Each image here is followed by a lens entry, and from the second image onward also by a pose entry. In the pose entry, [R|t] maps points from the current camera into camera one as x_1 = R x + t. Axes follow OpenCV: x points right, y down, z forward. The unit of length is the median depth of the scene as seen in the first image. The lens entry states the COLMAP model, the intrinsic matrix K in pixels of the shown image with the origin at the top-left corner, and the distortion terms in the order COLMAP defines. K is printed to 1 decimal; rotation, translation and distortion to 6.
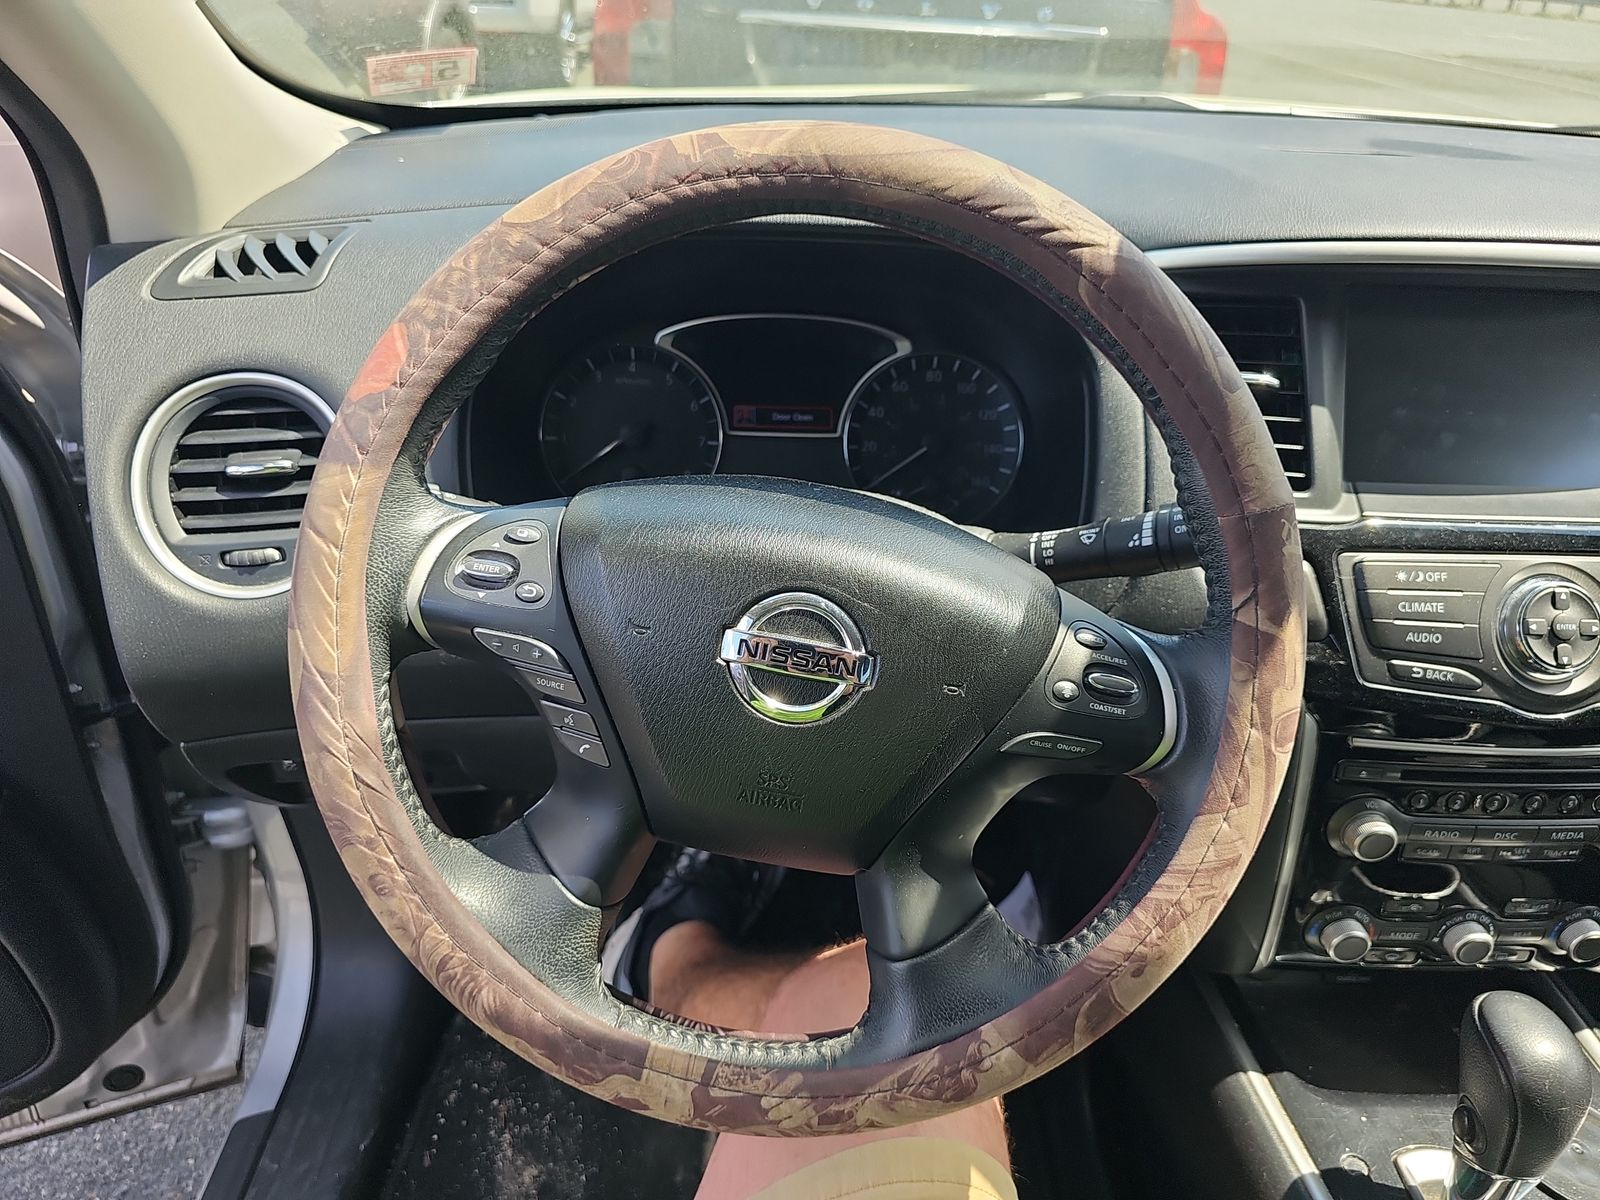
lens RADIAL K [[1054.3, 0, 793.1], [0, 1054.3, 599.3], [0, 0, 1]] dist [-0.004368, -0.023172]
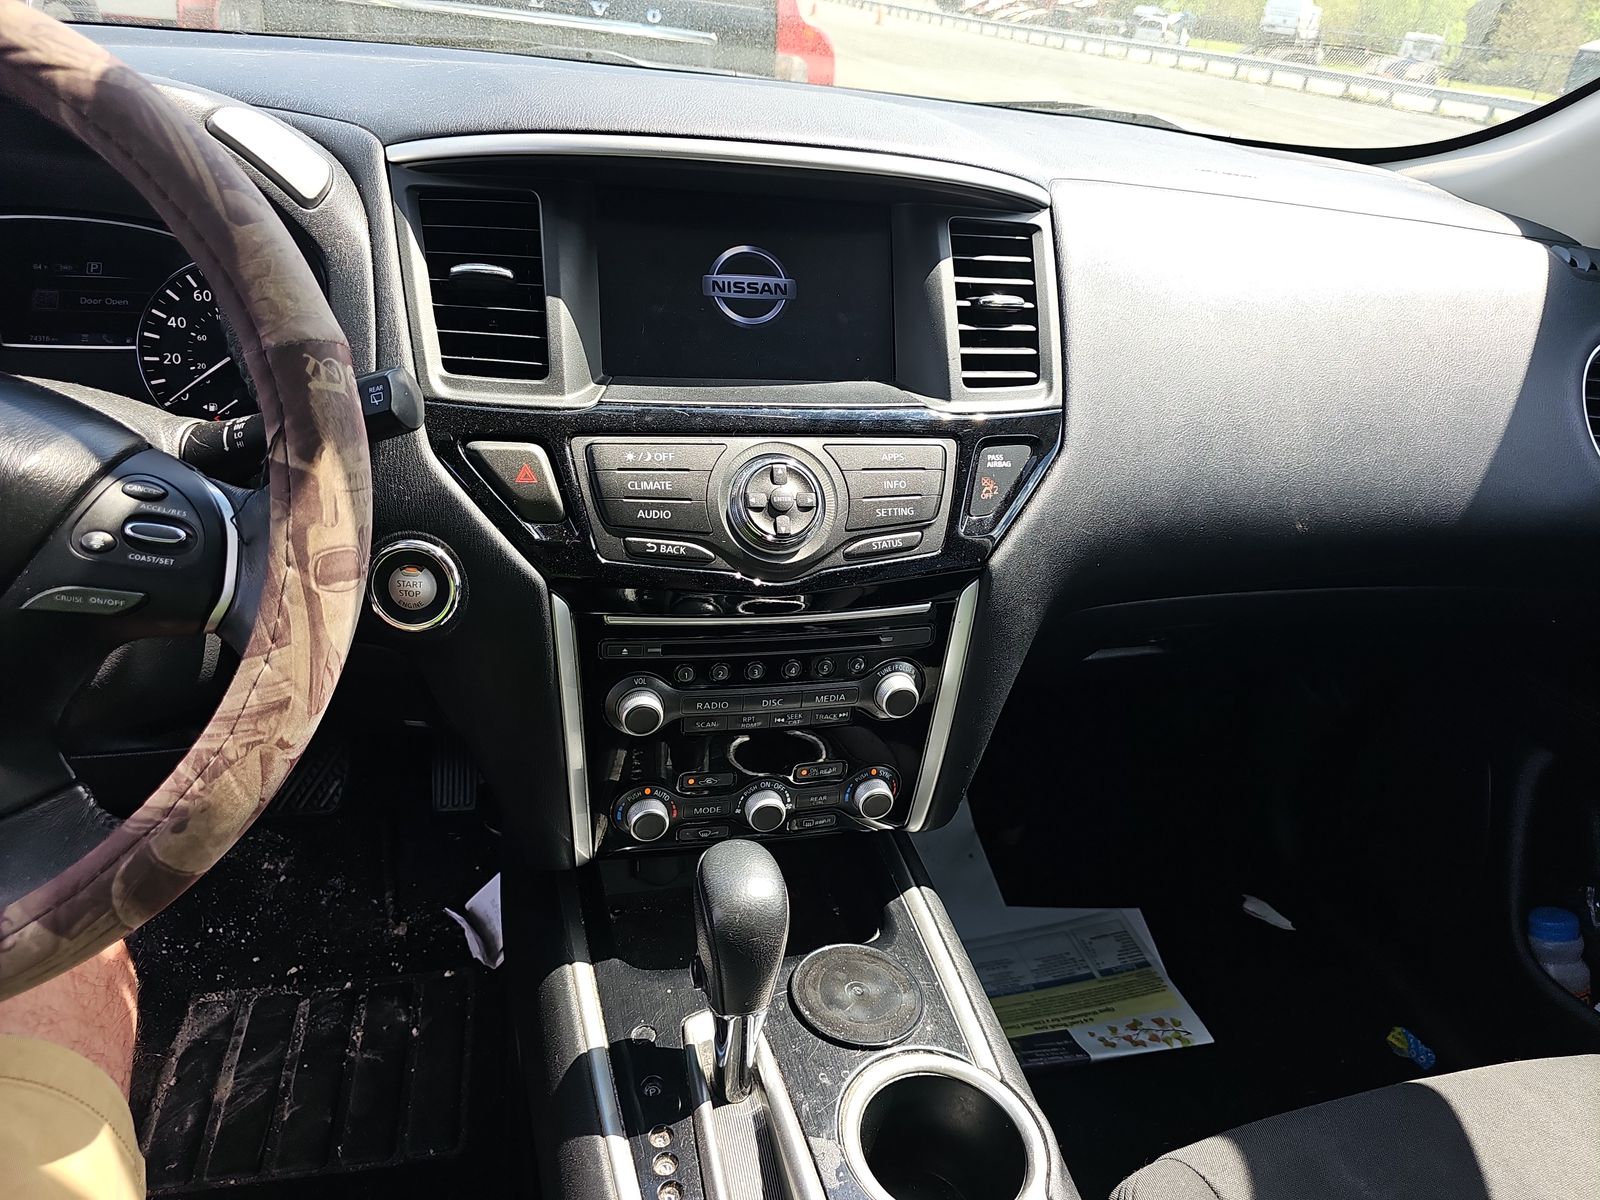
lens RADIAL K [[1054.3, 0, 800.1], [0, 1054.3, 591.4], [0, 0, 1]] dist [-0.004368, -0.023172]
pose [[0.962283, -0.051840, 0.267065, 0.459677], [0.055597, 0.998432, -0.006521, 0.129784], [-0.266308, 0.021123, 0.963657, -0.056189]]
